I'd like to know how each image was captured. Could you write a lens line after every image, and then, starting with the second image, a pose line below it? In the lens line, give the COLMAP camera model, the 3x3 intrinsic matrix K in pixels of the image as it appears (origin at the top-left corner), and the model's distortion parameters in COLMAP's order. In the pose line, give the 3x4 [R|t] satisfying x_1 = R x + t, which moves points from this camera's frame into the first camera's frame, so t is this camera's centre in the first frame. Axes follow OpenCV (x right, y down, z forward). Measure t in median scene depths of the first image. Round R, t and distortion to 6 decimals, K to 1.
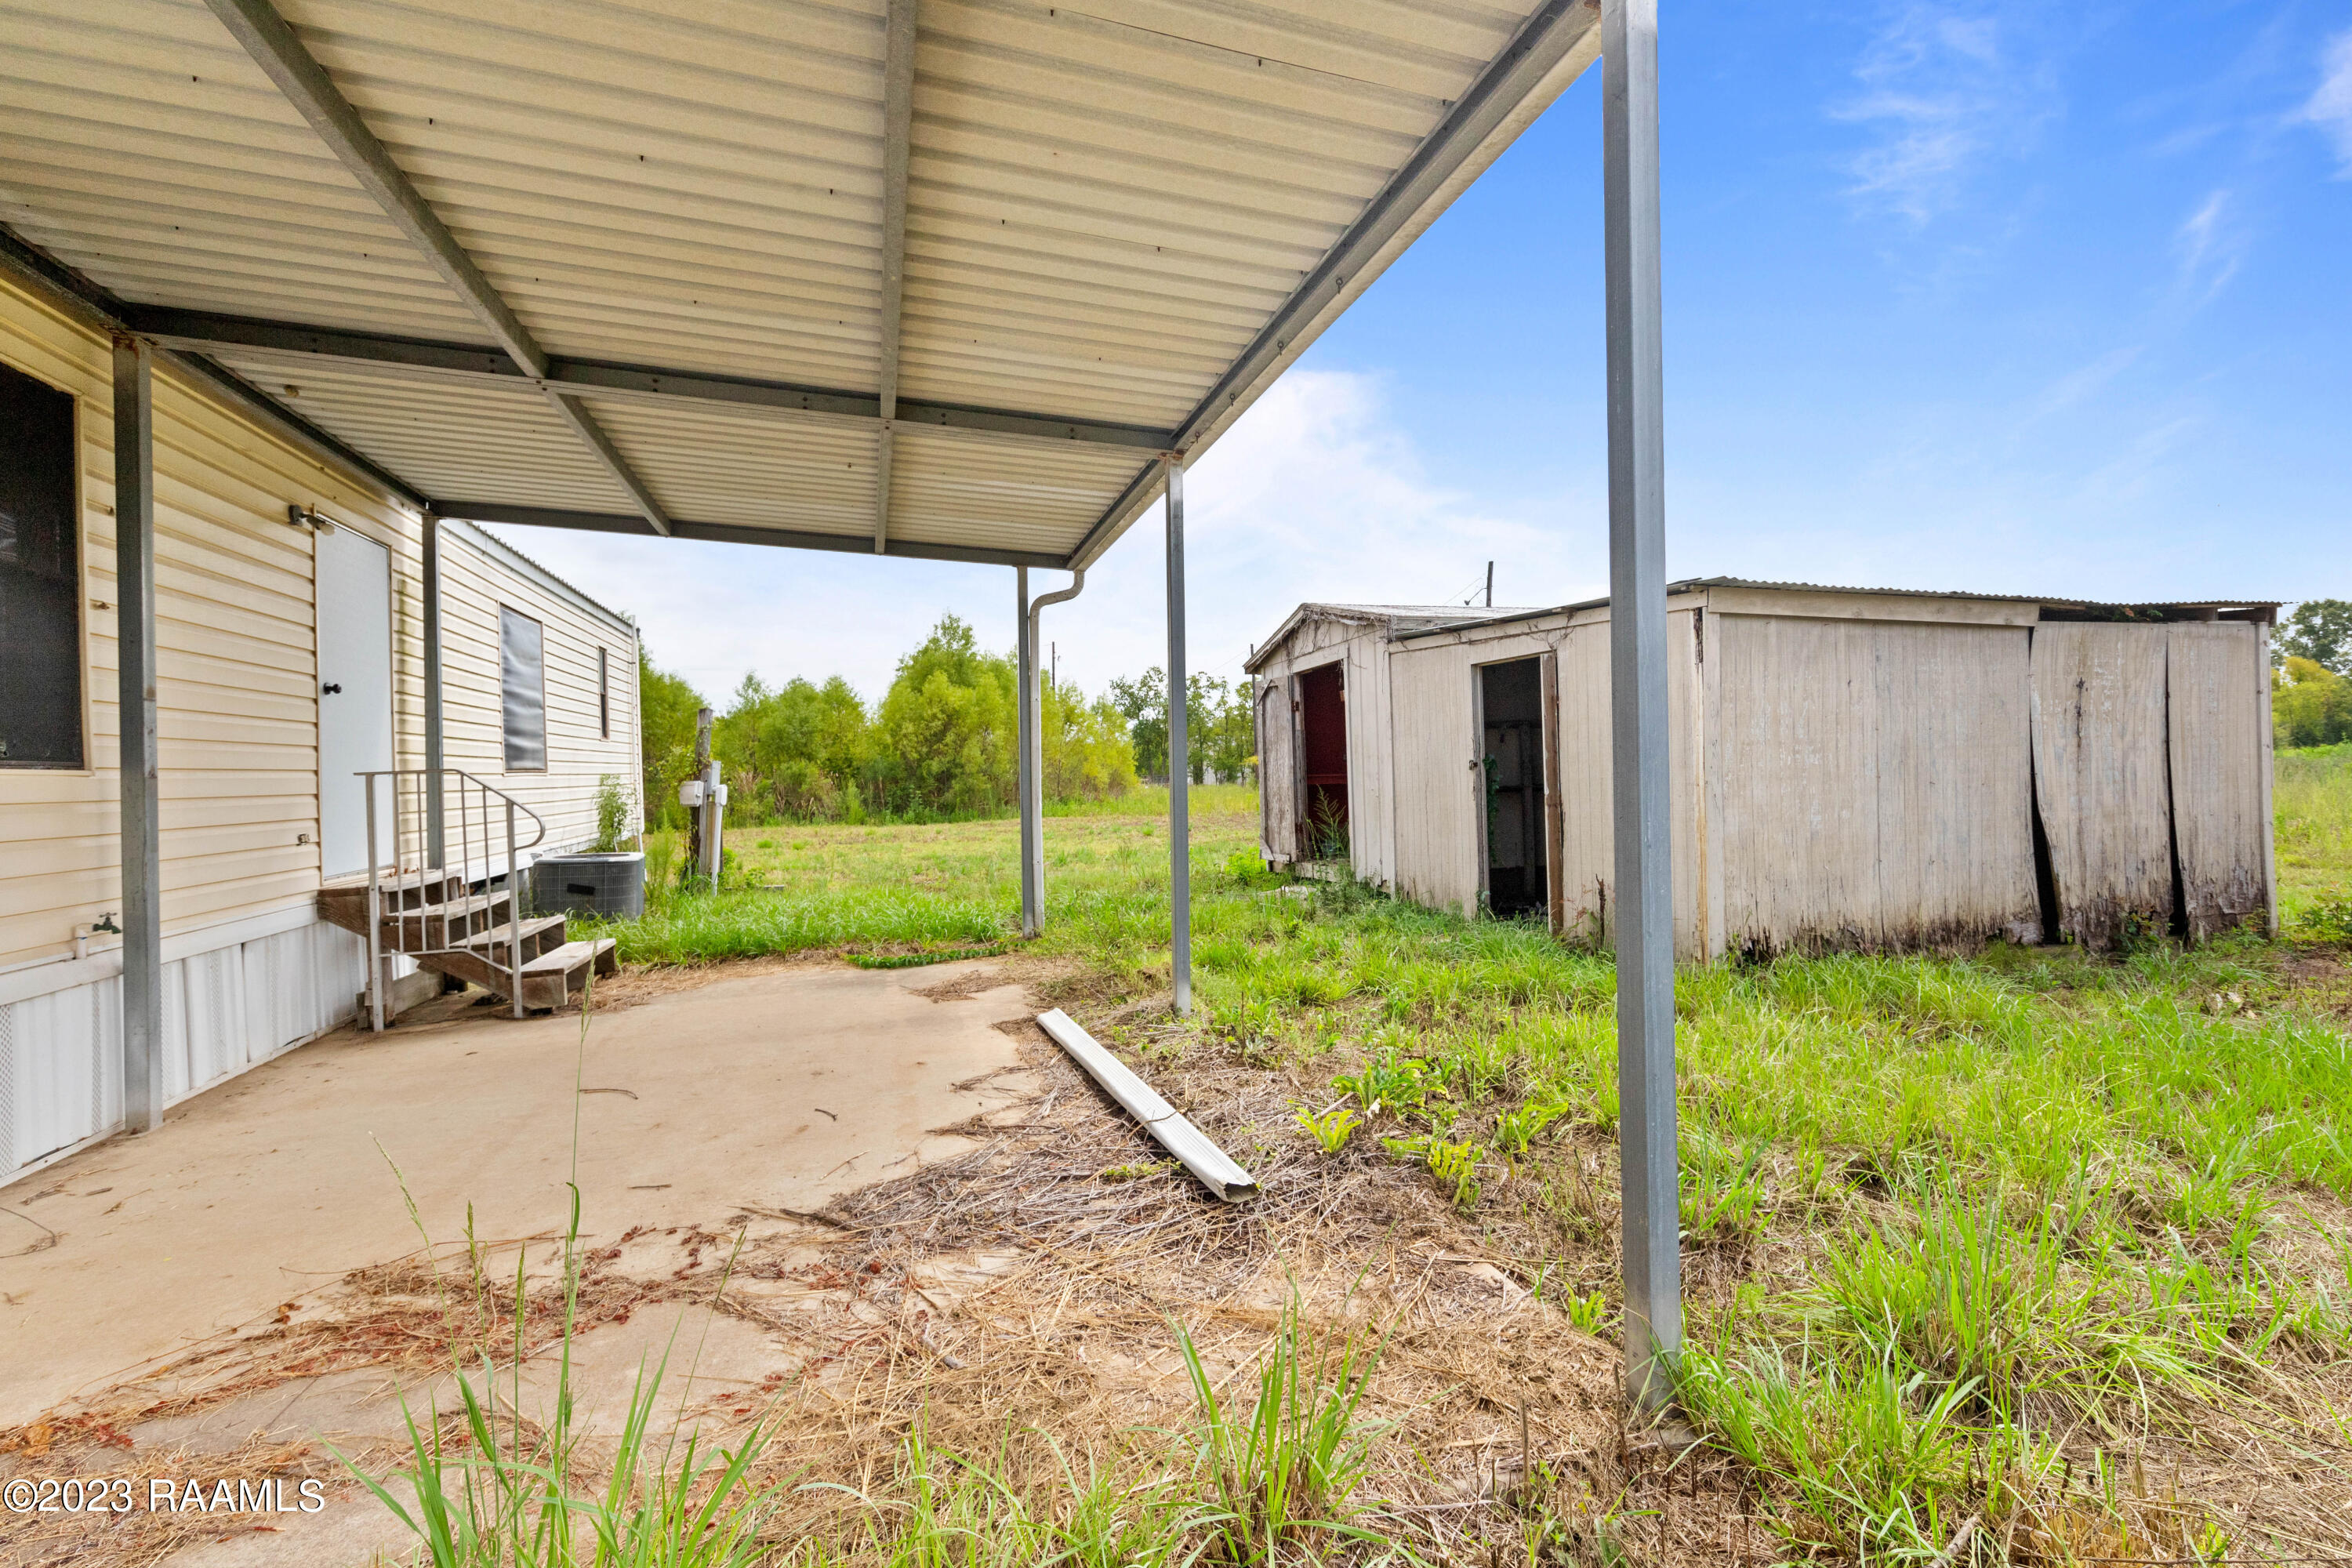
lens RADIAL K [[1028.2, 0, 1195.5], [0, 1028.2, 763.8], [0, 0, 1]] dist [0.001407, 0.000183]
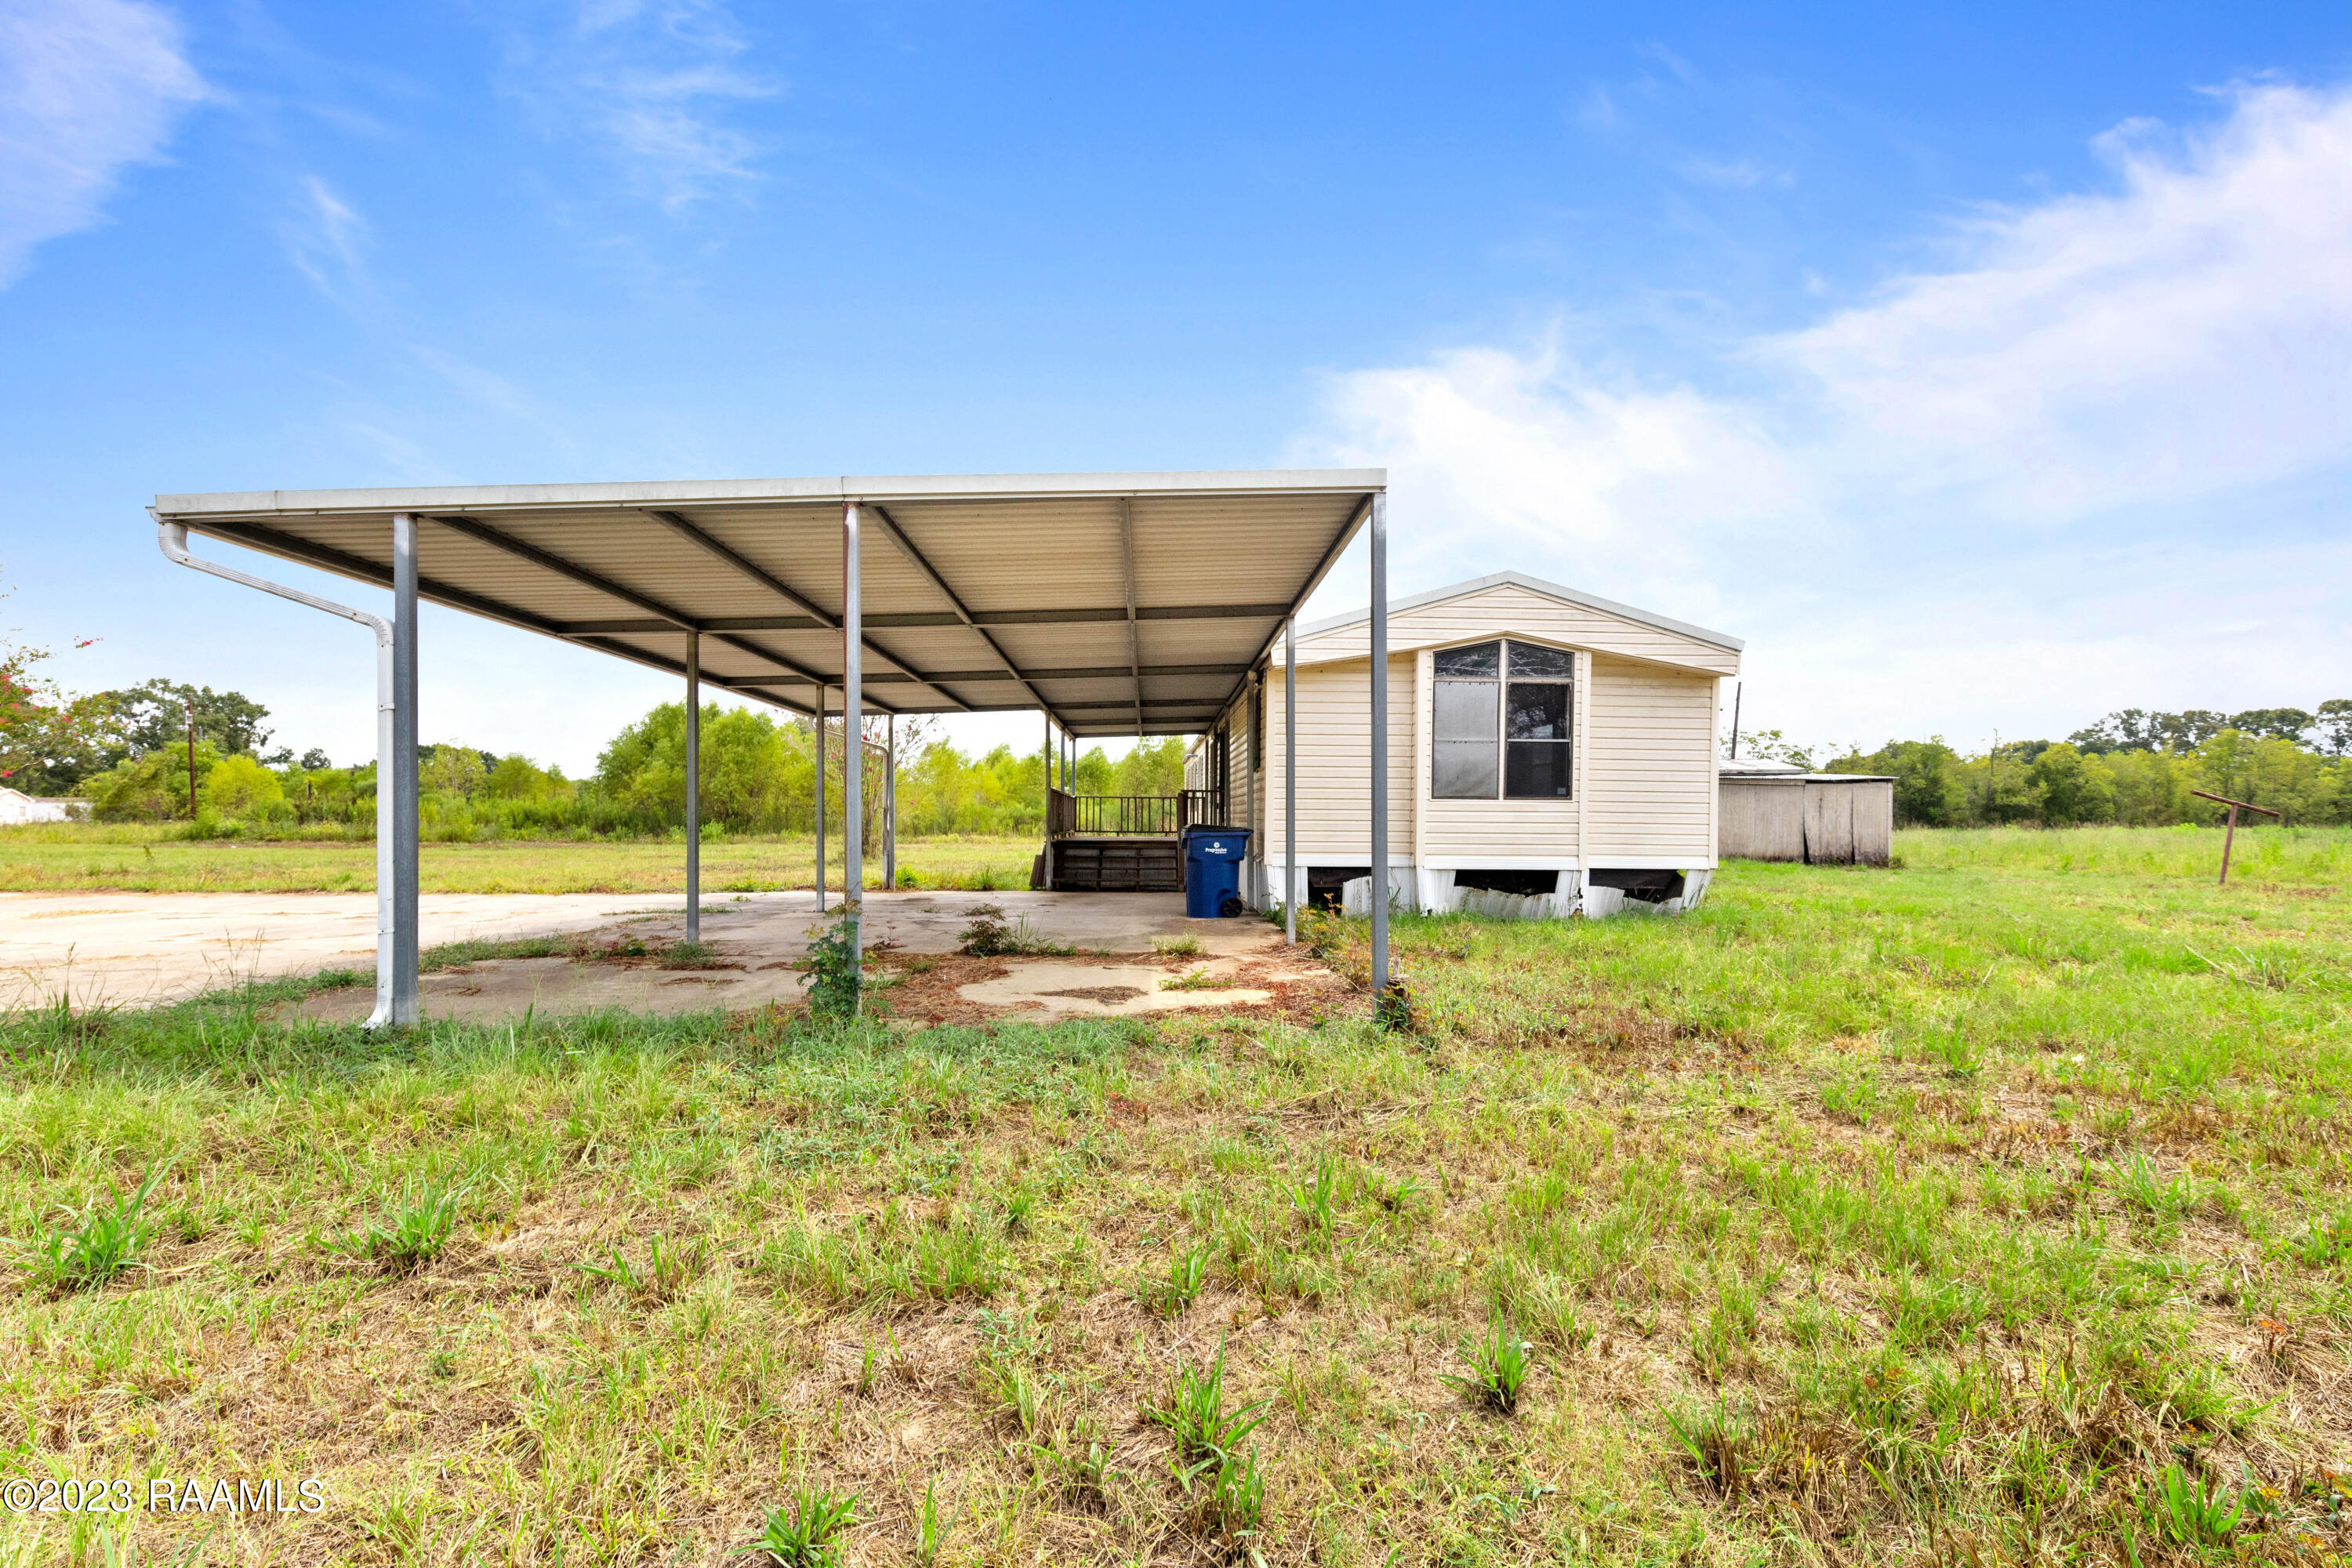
lens RADIAL K [[1009.8, 0, 1180.4], [0, 1009.8, 822.1], [0, 0, 1]] dist [-0.000731, -0.000144]
pose [[0.961311, 0.028066, -0.274032, -0.424333], [-0.024931, 0.999578, 0.014918, 0.013473], [0.274335, -0.007508, 0.961605, -3.254325]]
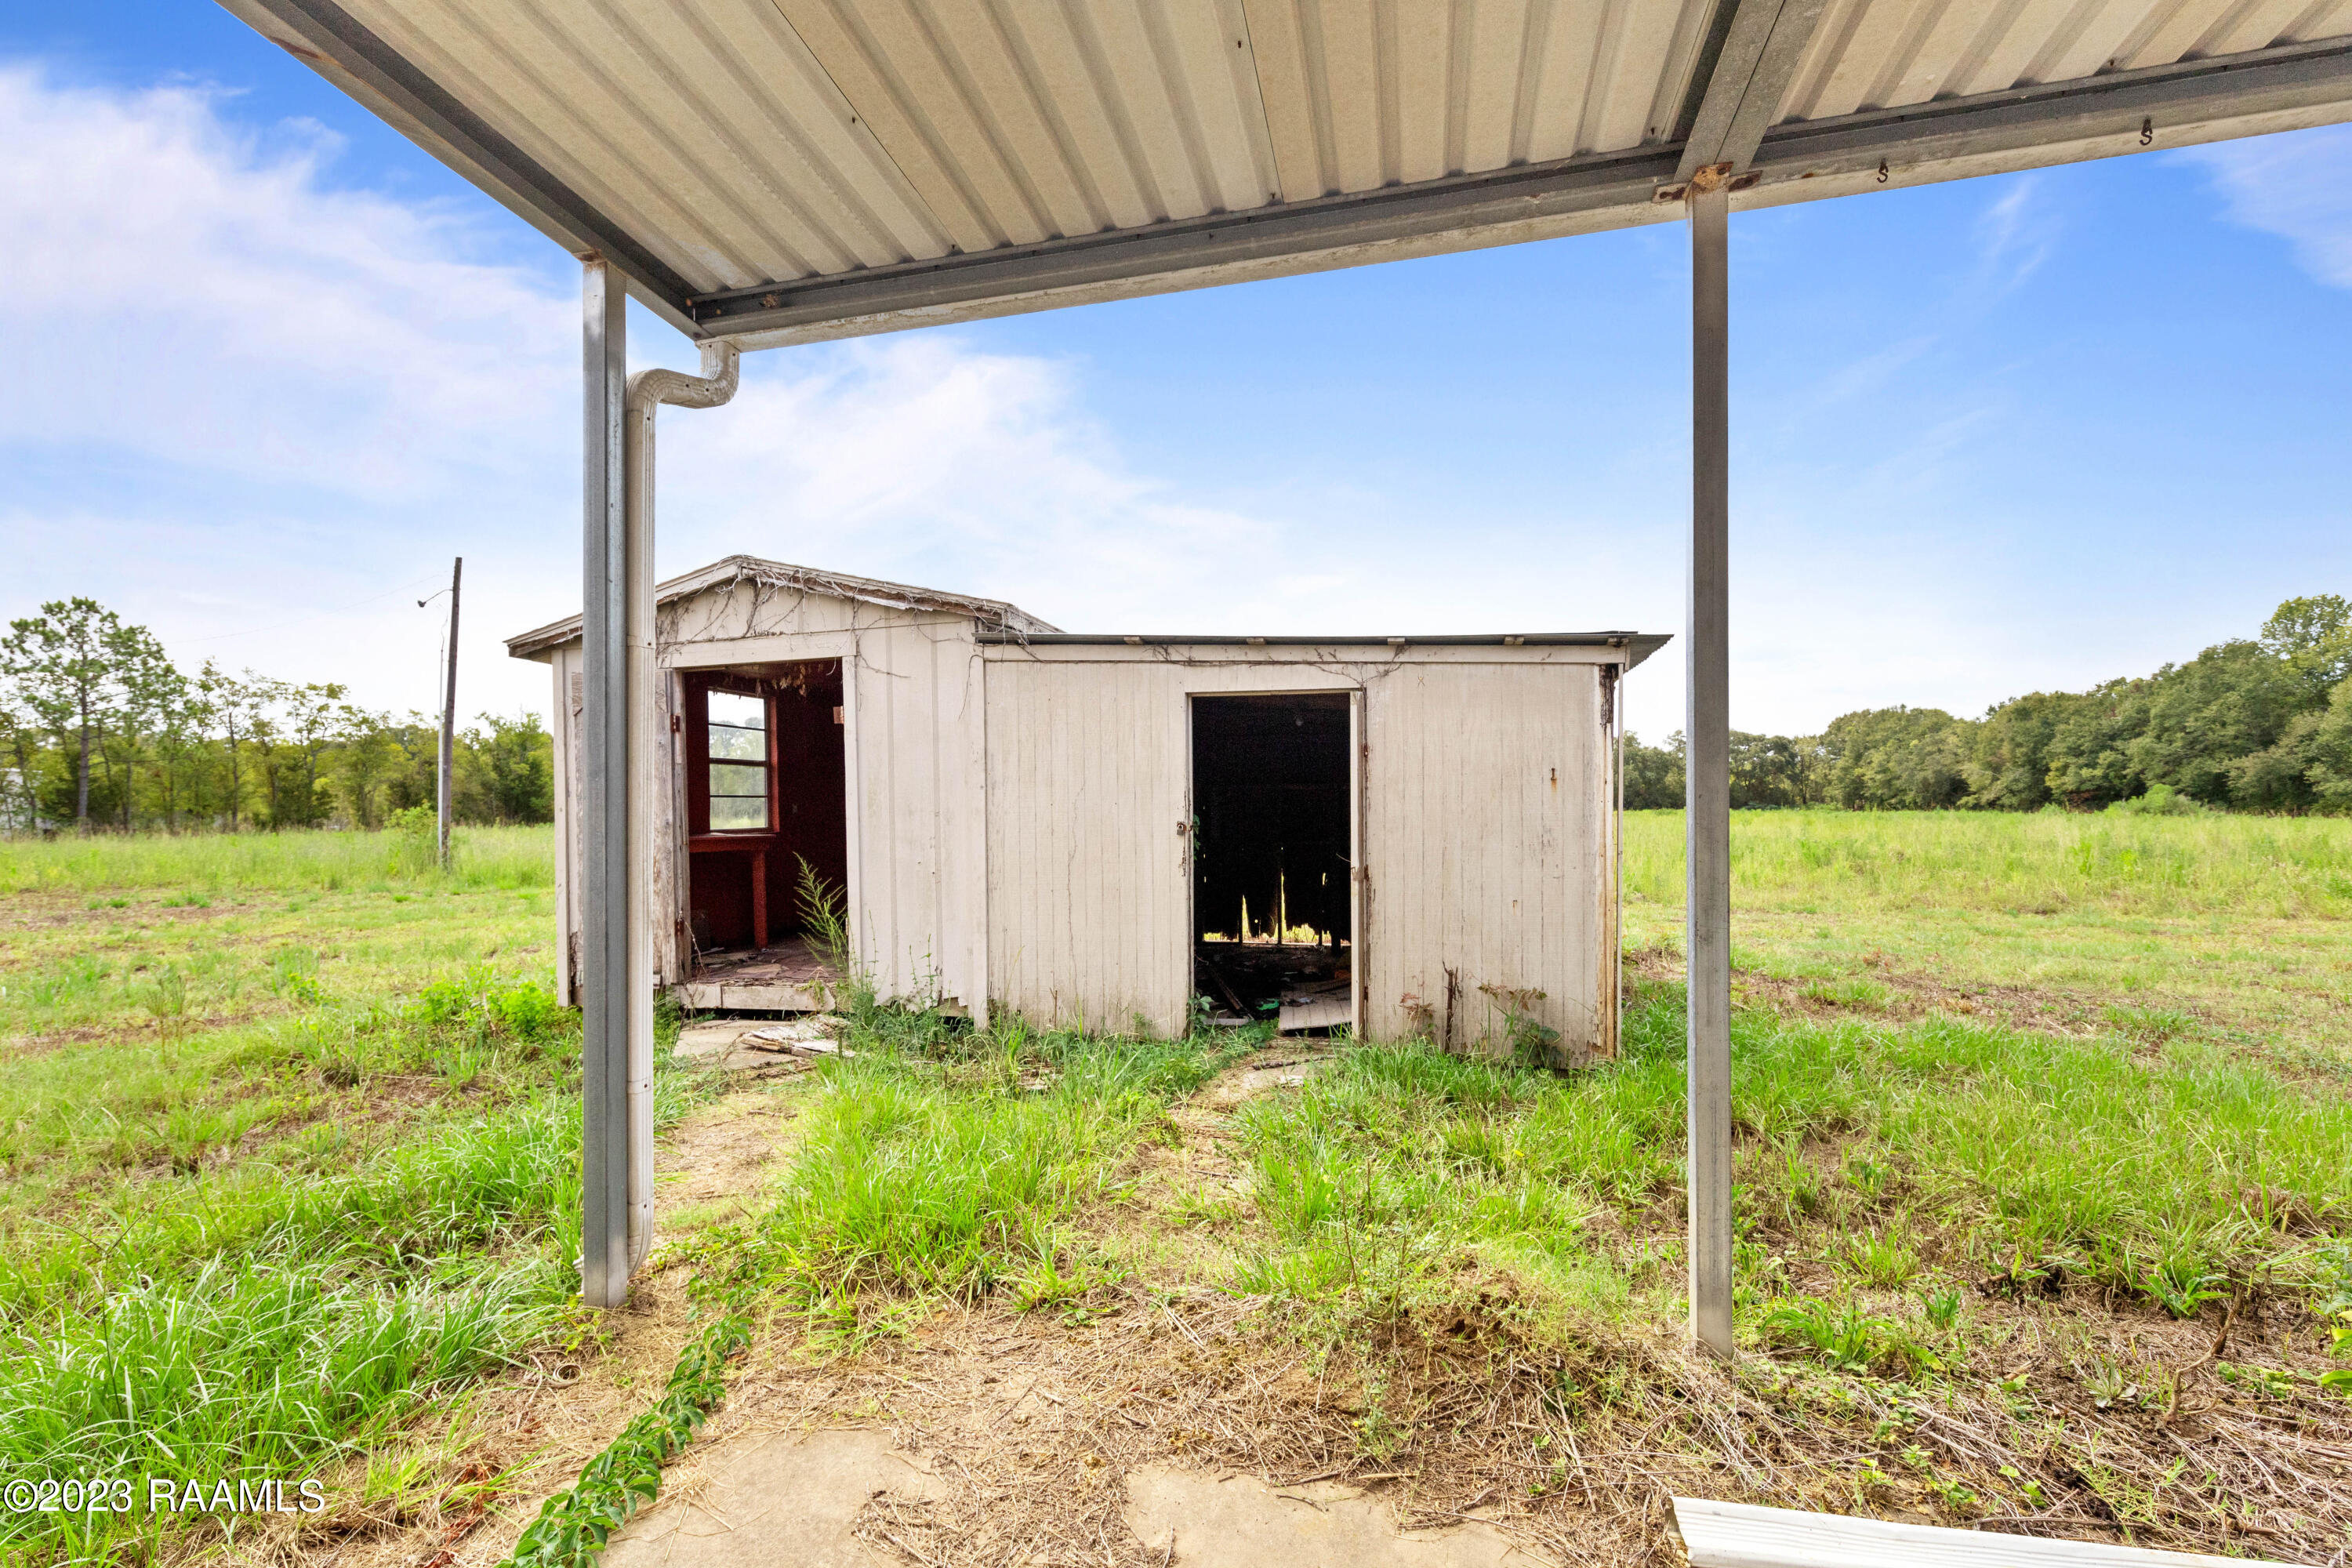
lens RADIAL K [[1009.8, 0, 1180.4], [0, 1009.8, 822.1], [0, 0, 1]] dist [-0.000731, -0.000144]
pose [[0.520252, 0.011895, 0.853930, -0.413986], [-0.013978, 0.999888, -0.005411, 0.000764], [-0.853898, -0.009121, 0.520360, 0.728796]]
